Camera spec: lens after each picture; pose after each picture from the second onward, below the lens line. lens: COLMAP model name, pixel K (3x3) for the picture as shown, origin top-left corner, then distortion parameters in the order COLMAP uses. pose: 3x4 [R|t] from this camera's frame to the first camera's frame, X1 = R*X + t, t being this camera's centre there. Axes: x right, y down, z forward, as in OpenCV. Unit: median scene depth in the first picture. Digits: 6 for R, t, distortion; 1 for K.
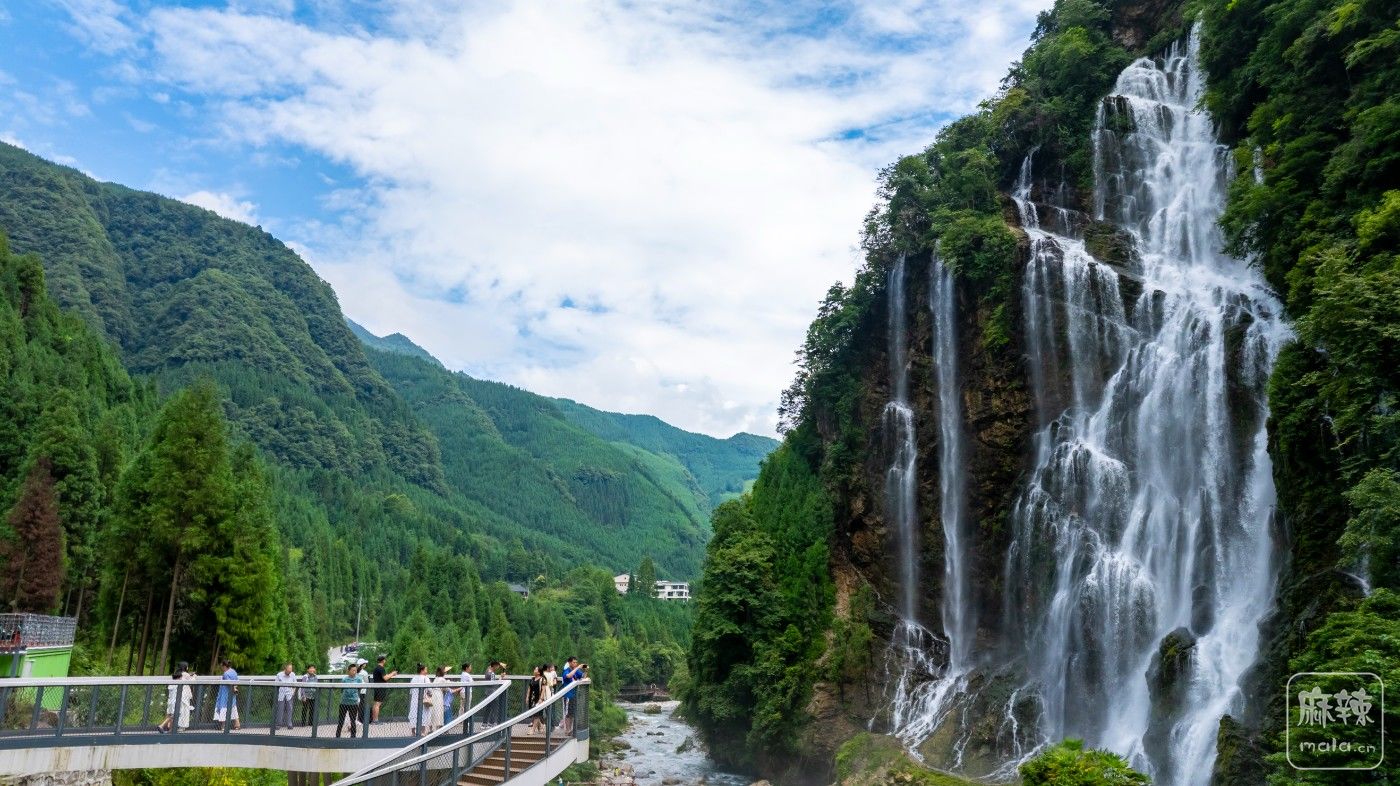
lens RADIAL K [[990.9, 0, 707.8], [0, 990.9, 384.0], [0, 0, 1]] dist [-0.016871, 0.001234]
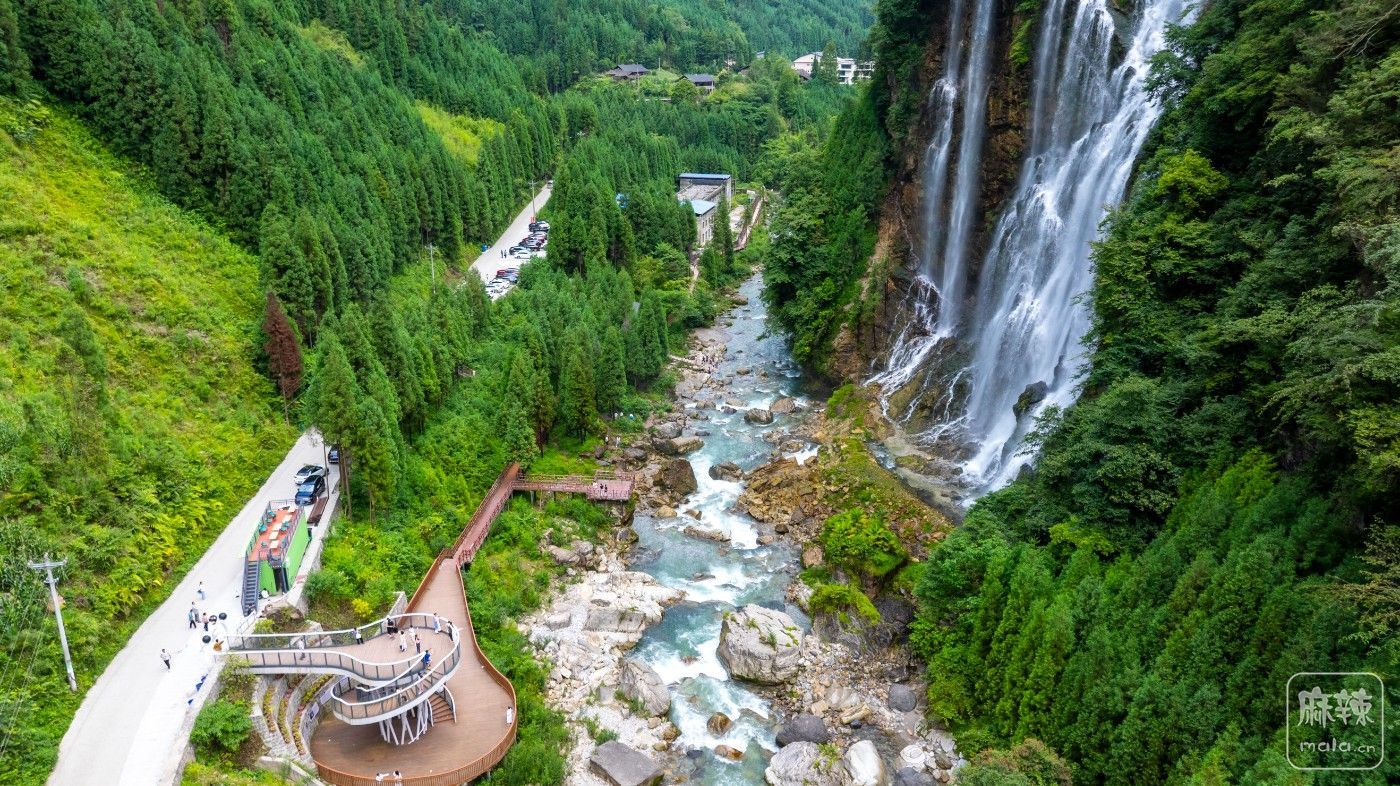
lens RADIAL K [[990.9, 0, 707.8], [0, 990.9, 384.0], [0, 0, 1]] dist [-0.016871, 0.001234]
pose [[0.973469, 0.077862, -0.215166, 0.218840], [0.055630, 0.831582, 0.552609, -0.358121], [0.221955, -0.549918, 0.805187, -0.138582]]
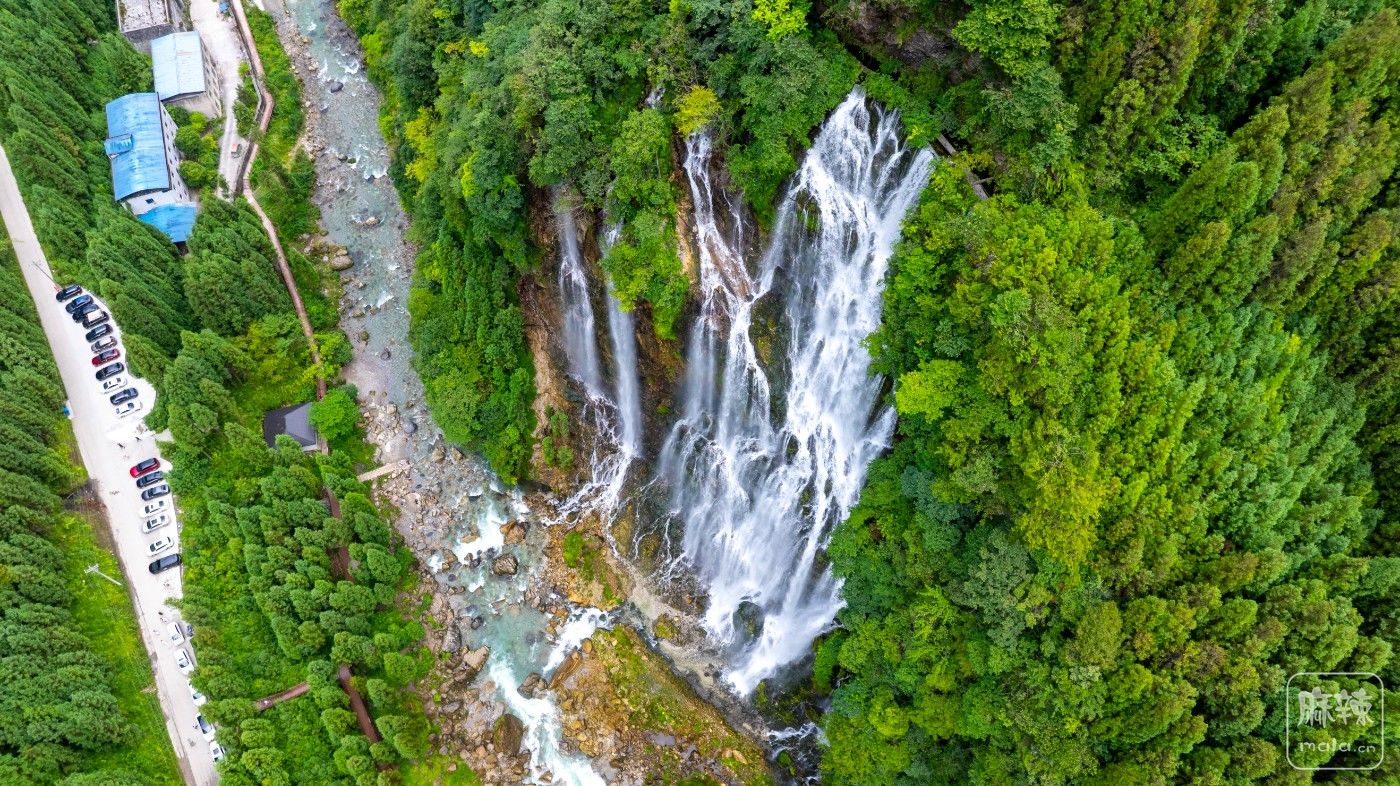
lens RADIAL K [[990.9, 0, 707.8], [0, 990.9, 384.0], [0, 0, 1]] dist [-0.016871, 0.001234]
pose [[0.951318, -0.271519, 0.145846, 0.159095], [-0.080429, 0.238110, 0.967902, -1.084893], [-0.297531, -0.932513, 0.204680, 0.700517]]
